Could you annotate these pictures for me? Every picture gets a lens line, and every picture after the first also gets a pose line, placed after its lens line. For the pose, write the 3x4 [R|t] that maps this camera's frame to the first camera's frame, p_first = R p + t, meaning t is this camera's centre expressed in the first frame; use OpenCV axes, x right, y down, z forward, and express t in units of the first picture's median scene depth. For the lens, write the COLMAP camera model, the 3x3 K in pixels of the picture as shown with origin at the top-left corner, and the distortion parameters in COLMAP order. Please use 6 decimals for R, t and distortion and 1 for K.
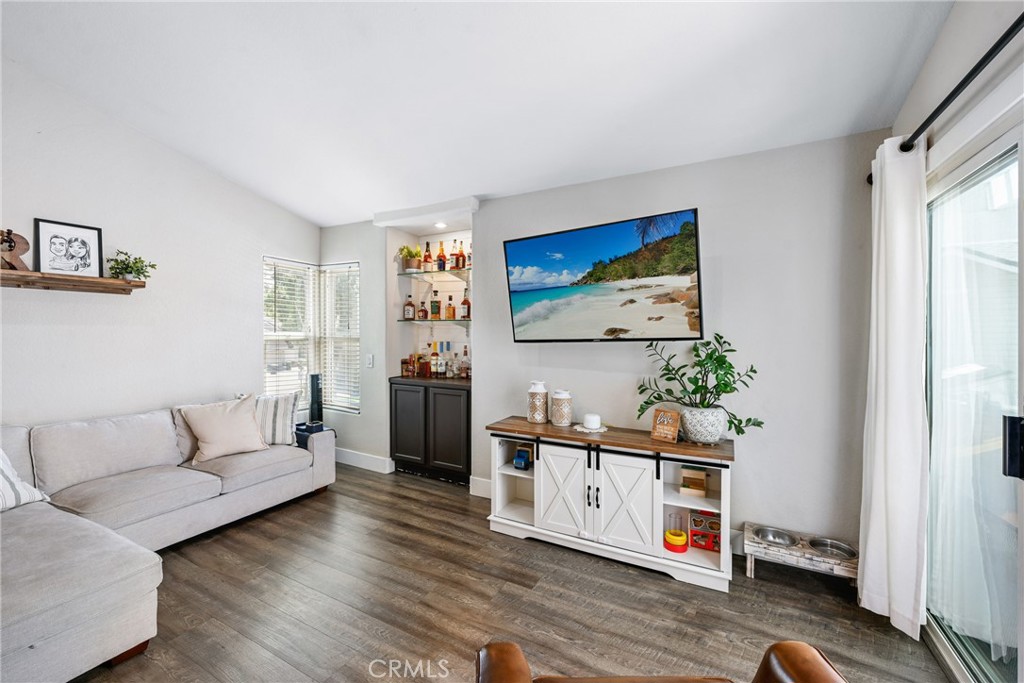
lens RADIAL K [[416.7, 0, 510.6], [0, 416.7, 337.6], [0, 0, 1]] dist [0.000329, 0.001889]
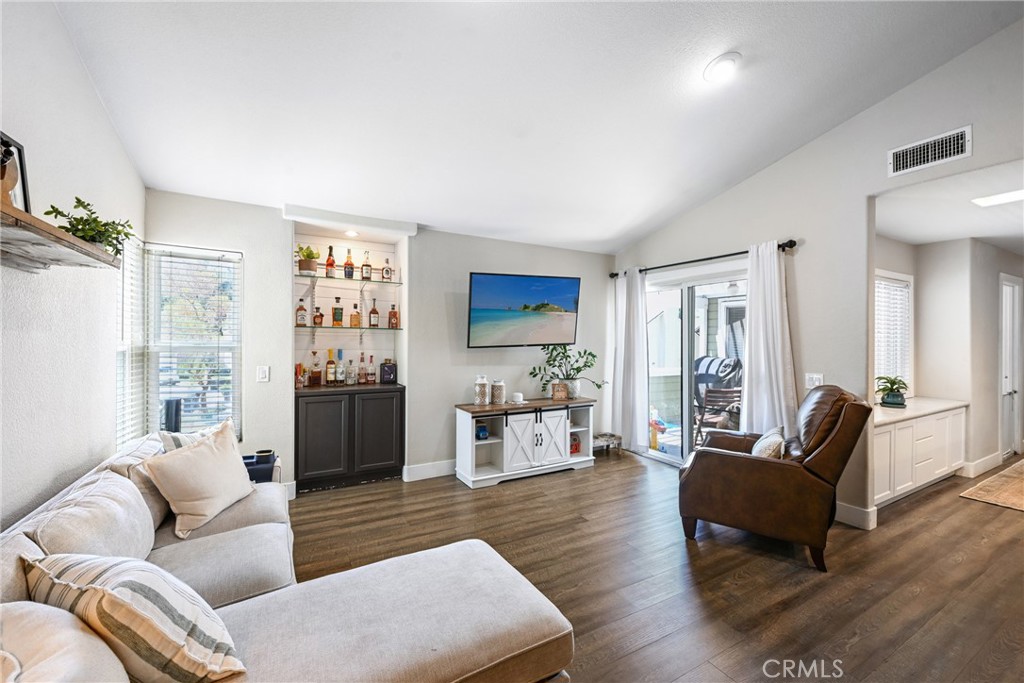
lens RADIAL K [[416.7, 0, 509.4], [0, 416.7, 340.3], [0, 0, 1]] dist [0.000329, 0.001889]
pose [[0.525734, -0.004853, 0.850635, -1.006992], [0.003664, 0.999987, 0.003440, -0.016526], [-0.850641, 0.001308, 0.525745, 0.178452]]
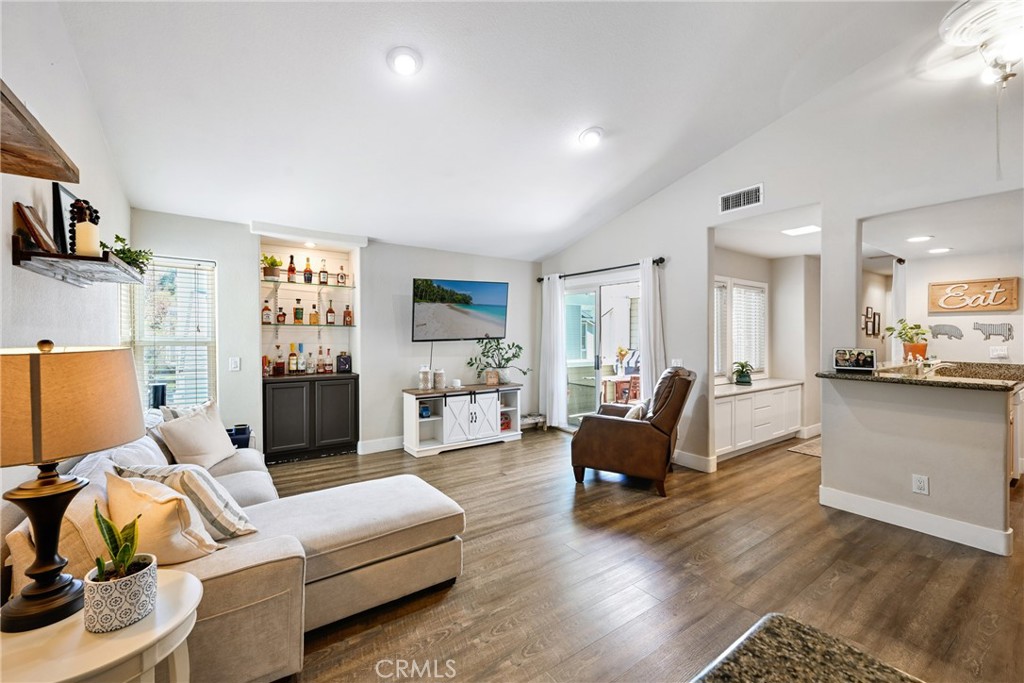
lens RADIAL K [[416.7, 0, 511.7], [0, 416.7, 343.1], [0, 0, 1]] dist [0.000329, 0.001889]
pose [[0.437016, -0.021350, 0.899200, -1.201486], [0.008344, 0.999771, 0.019683, -0.011337], [-0.899415, -0.001099, 0.437094, -0.035044]]
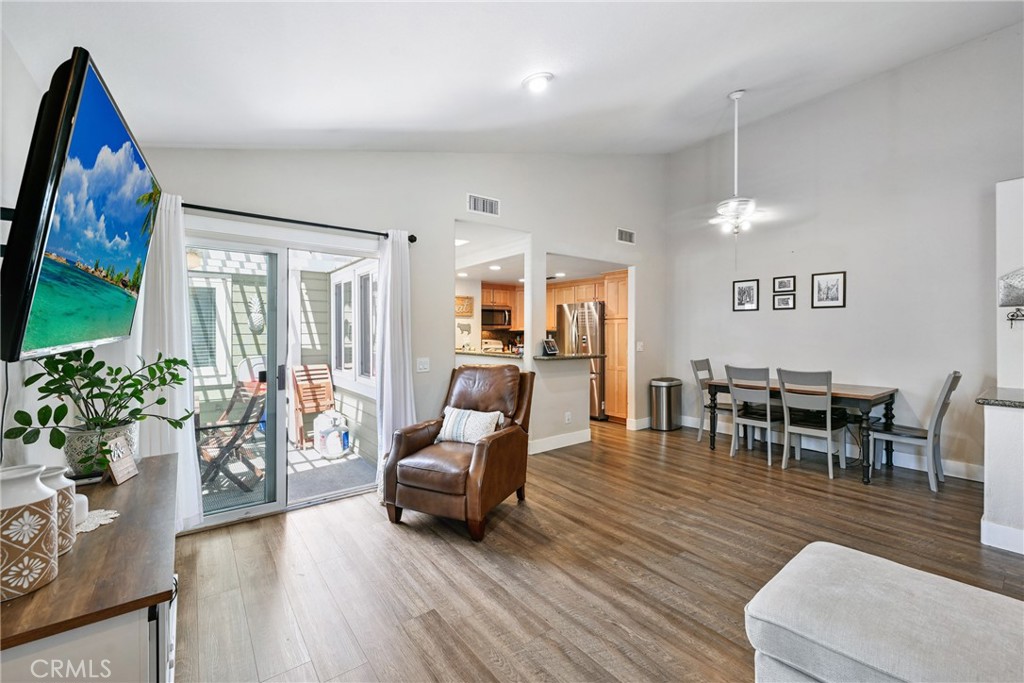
lens RADIAL K [[416.7, 0, 521.0], [0, 416.7, 334.2], [0, 0, 1]] dist [0.000329, 0.001889]
pose [[-0.916927, -0.001971, 0.399051, -0.430986], [0.004386, 0.999878, 0.015018, -0.011655], [-0.399032, 0.015520, -0.916806, 1.076637]]
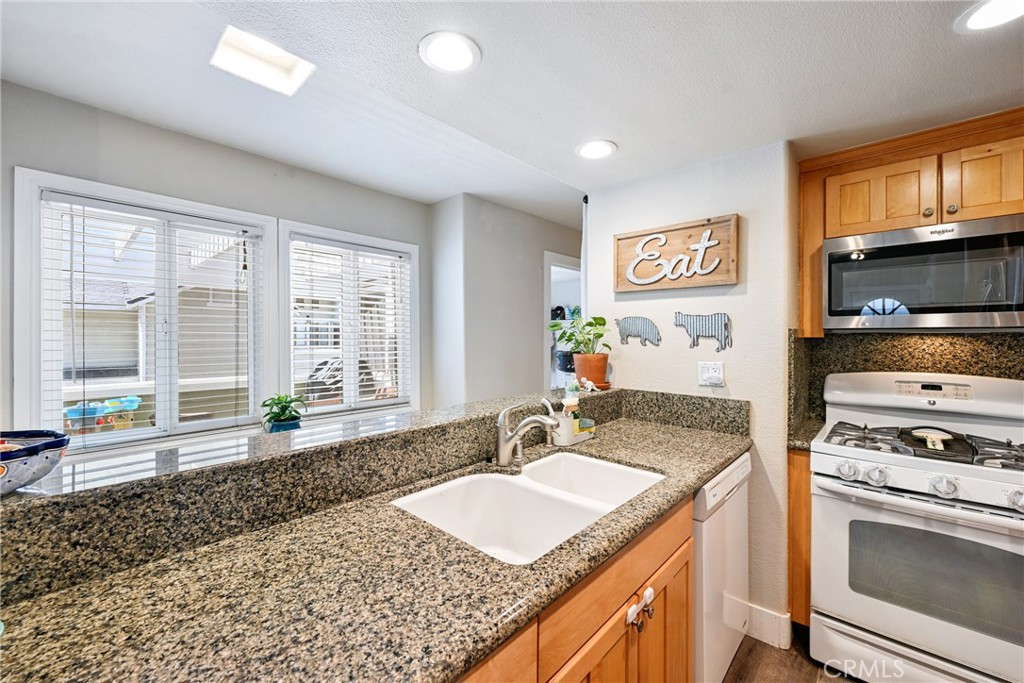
lens RADIAL K [[416.7, 0, 510.4], [0, 416.7, 344.1], [0, 0, 1]] dist [0.000329, 0.001889]
pose [[0.258462, -0.021965, 0.965772, 0.020710], [0.011075, 0.999743, 0.019774, -0.003510], [-0.965958, 0.005585, 0.258639, -0.739548]]
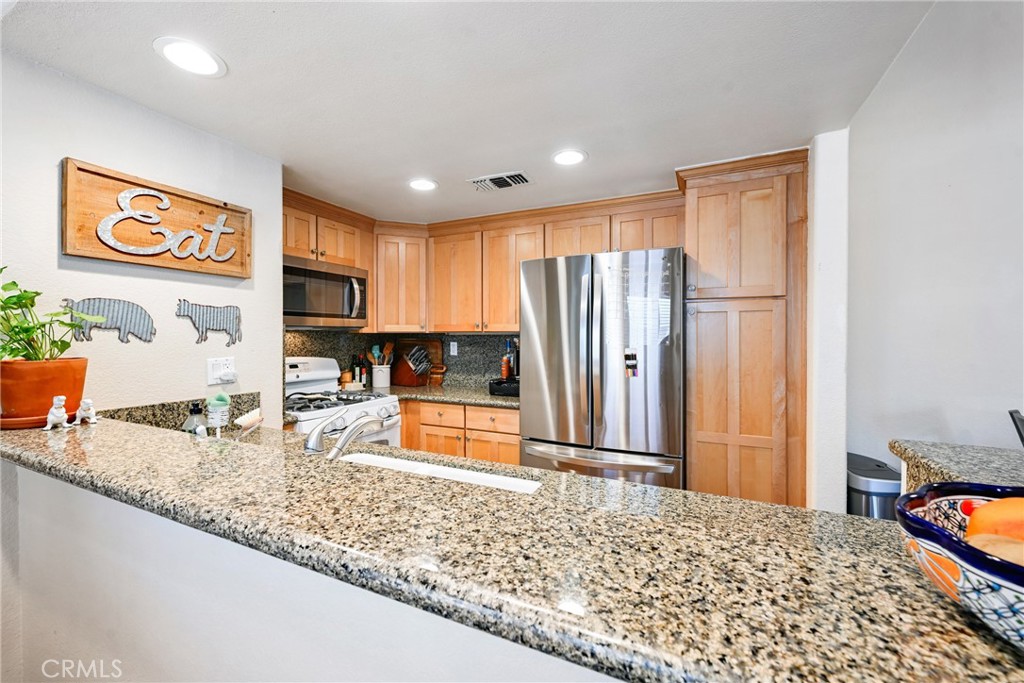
lens RADIAL K [[416.7, 0, 520.0], [0, 416.7, 333.3], [0, 0, 1]] dist [0.000329, 0.001889]
pose [[-0.998779, 0.000106, -0.049394, 0.337172], [-0.000051, 0.999995, 0.003163, 0.003771], [0.049394, 0.003162, -0.998774, -0.251900]]
